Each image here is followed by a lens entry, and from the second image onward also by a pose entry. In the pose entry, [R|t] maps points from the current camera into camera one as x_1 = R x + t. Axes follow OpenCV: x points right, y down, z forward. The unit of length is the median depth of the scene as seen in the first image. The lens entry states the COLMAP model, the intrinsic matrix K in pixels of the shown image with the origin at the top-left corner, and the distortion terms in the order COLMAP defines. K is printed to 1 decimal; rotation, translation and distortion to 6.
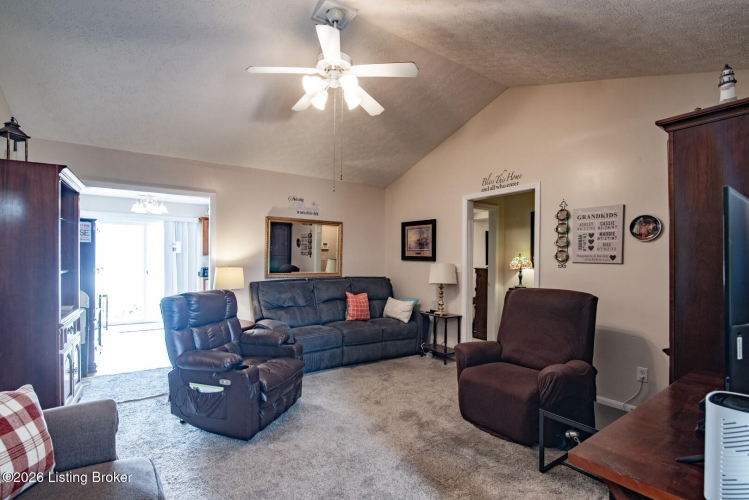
lens RADIAL K [[347.3, 0, 360.9], [0, 347.3, 263.3], [0, 0, 1]] dist [-0.017114, -0.000570]
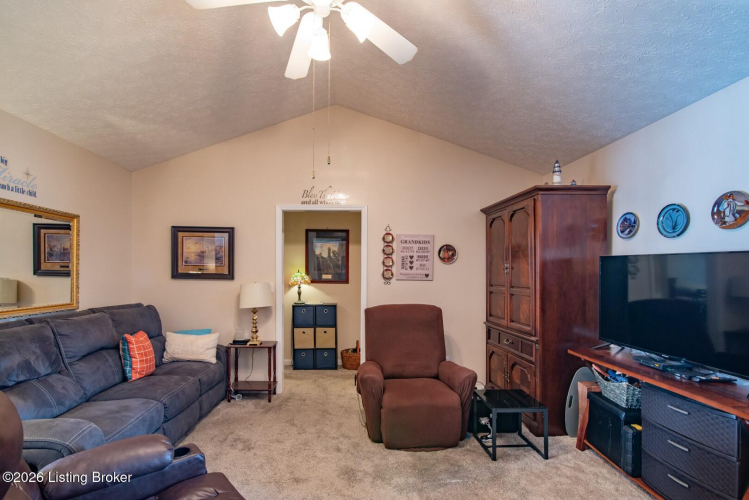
lens RADIAL K [[347.3, 0, 358.9], [0, 347.3, 280.8], [0, 0, 1]] dist [-0.017114, -0.000570]
pose [[0.547229, -0.027293, 0.836538, -0.380726], [0.010696, 0.999615, 0.025617, -0.026174], [-0.836915, -0.005071, 0.547310, 0.398076]]
